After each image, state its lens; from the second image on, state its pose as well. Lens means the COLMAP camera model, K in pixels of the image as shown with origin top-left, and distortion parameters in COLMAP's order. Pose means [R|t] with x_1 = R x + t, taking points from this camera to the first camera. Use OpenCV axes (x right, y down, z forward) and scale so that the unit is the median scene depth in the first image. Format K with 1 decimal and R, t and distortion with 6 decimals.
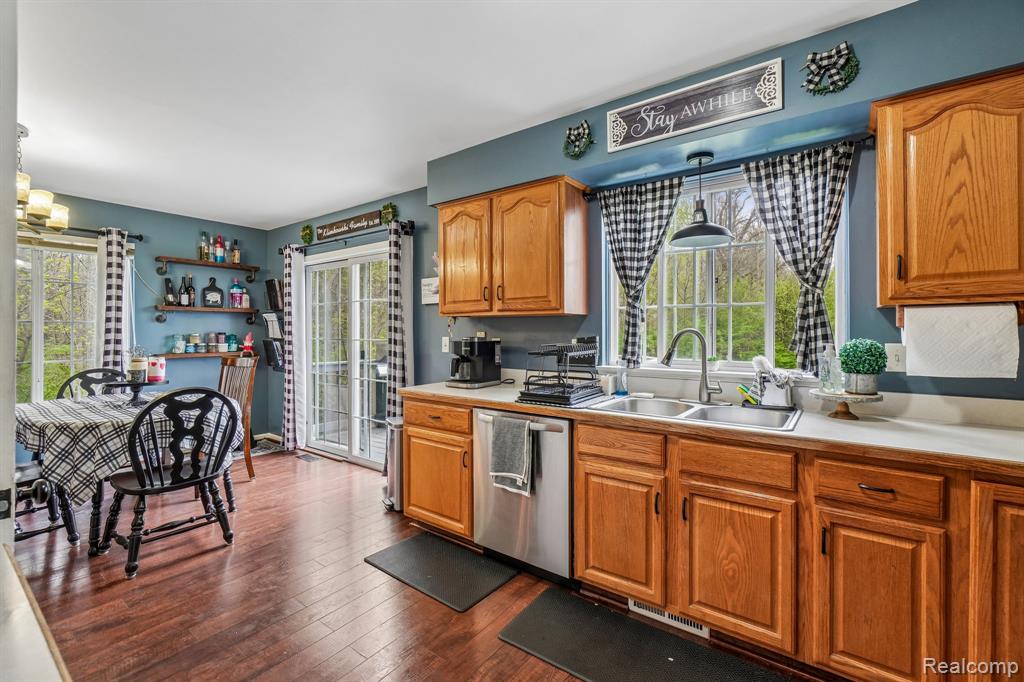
lens RADIAL K [[442.4, 0, 521.8], [0, 442.4, 327.9], [0, 0, 1]] dist [-0.002757, 0.001394]
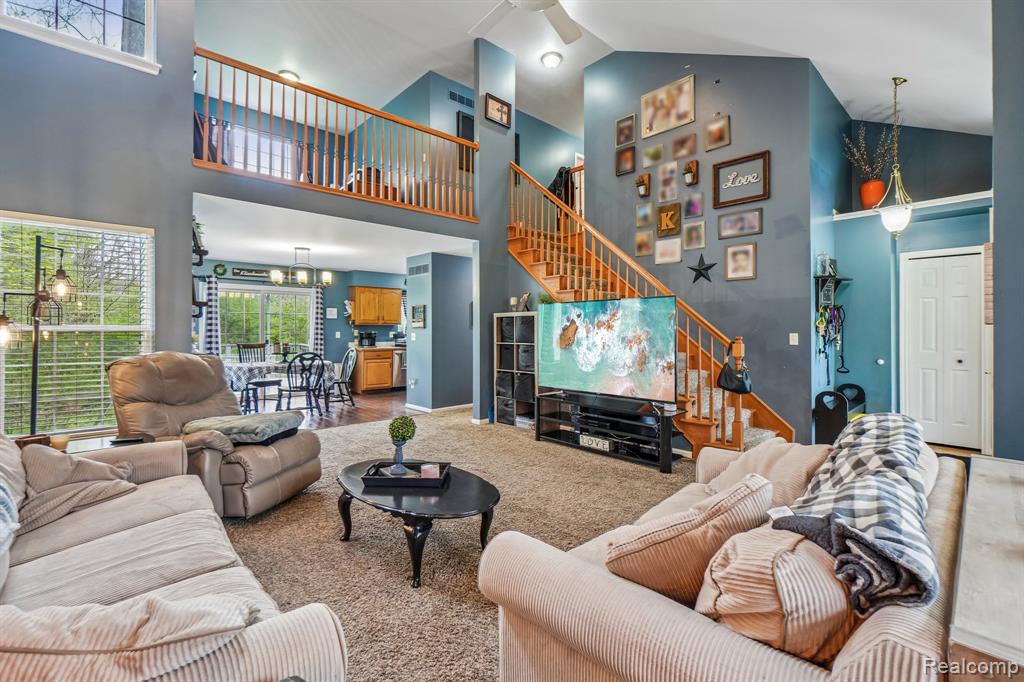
lens RADIAL K [[442.4, 0, 520.6], [0, 442.4, 326.6], [0, 0, 1]] dist [-0.002757, 0.001394]
pose [[0.188824, 0.008028, 0.981978, -3.621050], [-0.008214, 0.999945, -0.006595, -0.003079], [-0.981977, -0.006821, 0.188880, -0.755754]]
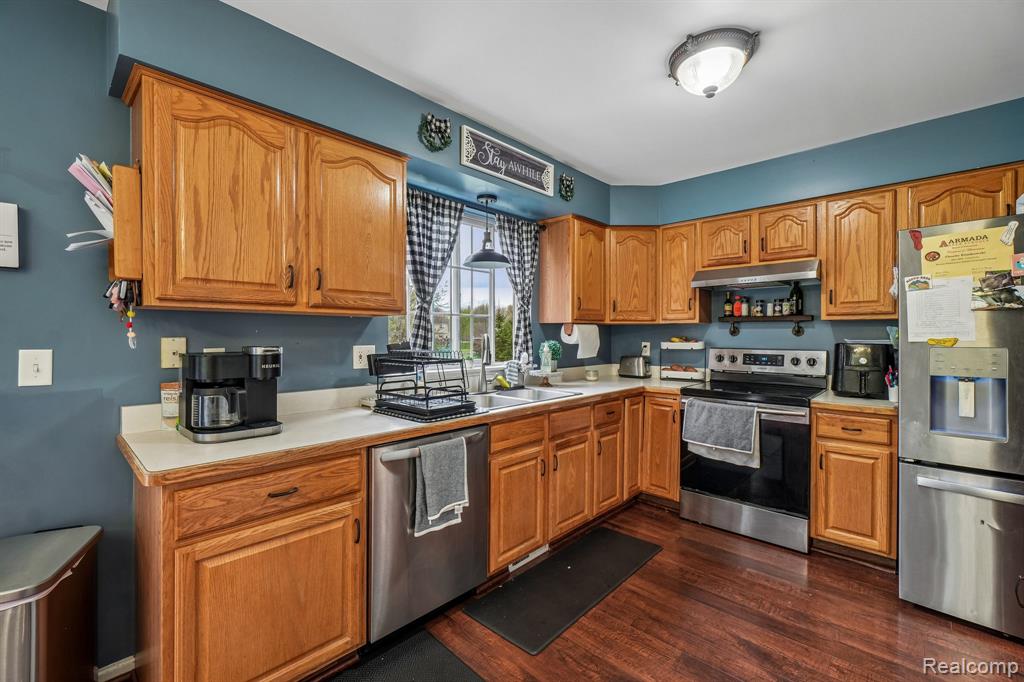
lens RADIAL K [[442.4, 0, 513.9], [0, 442.4, 337.9], [0, 0, 1]] dist [-0.002757, 0.001394]
pose [[0.128758, -0.001197, 0.991675, -0.780157], [-0.003918, 0.999991, 0.001716, 0.008368], [-0.991668, -0.004106, 0.128752, 0.712964]]
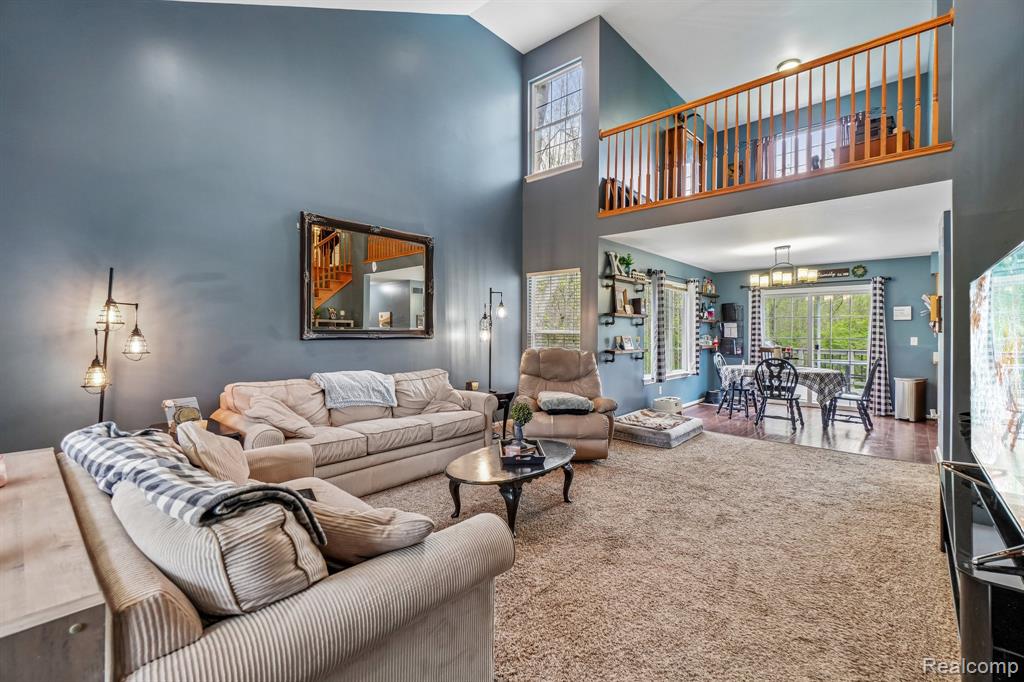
lens RADIAL K [[442.4, 0, 516.1], [0, 442.4, 331.1], [0, 0, 1]] dist [-0.002757, 0.001394]
pose [[0.996298, 0.006149, -0.085750, -2.540522], [-0.005675, 0.999967, 0.005772, -0.012420], [0.085783, -0.005264, 0.996300, -1.569614]]
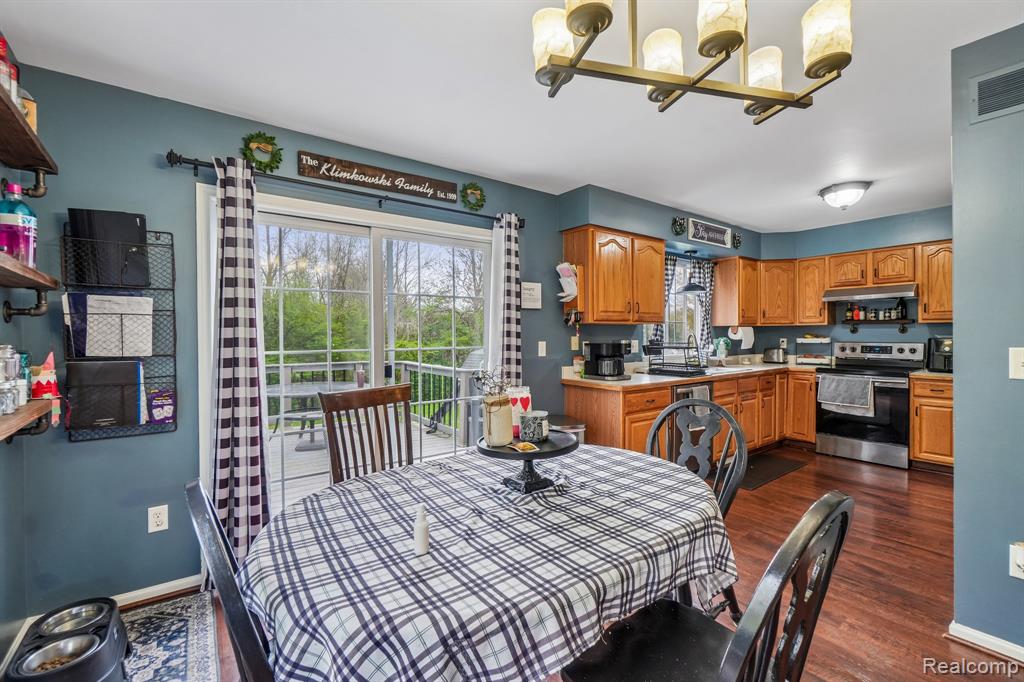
lens RADIAL K [[442.4, 0, 520.0], [0, 442.4, 337.8], [0, 0, 1]] dist [-0.002757, 0.001394]
pose [[0.292609, -0.005181, 0.956218, -1.727156], [0.001886, 0.999987, 0.004841, 0.008647], [-0.956230, 0.000387, 0.292615, 1.088260]]
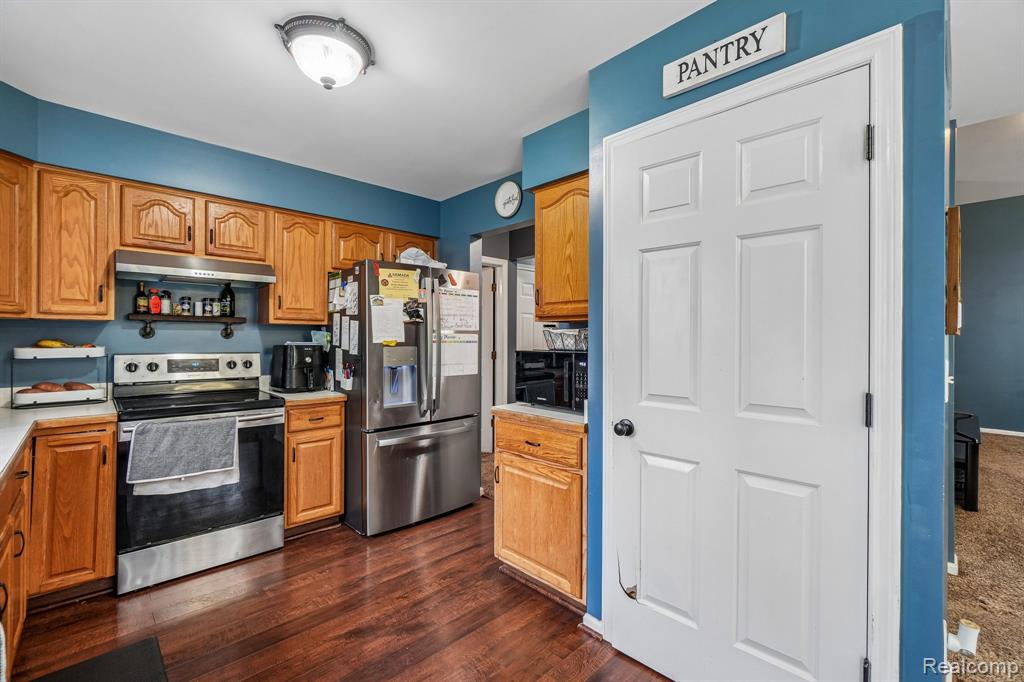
lens RADIAL K [[442.4, 0, 519.2], [0, 442.4, 340.3], [0, 0, 1]] dist [-0.002757, 0.001394]
pose [[-0.982808, -0.000394, 0.184629, -0.414103], [-0.000408, 1.000000, -0.000033, 0.006650], [-0.184629, -0.000108, -0.982808, 1.144080]]
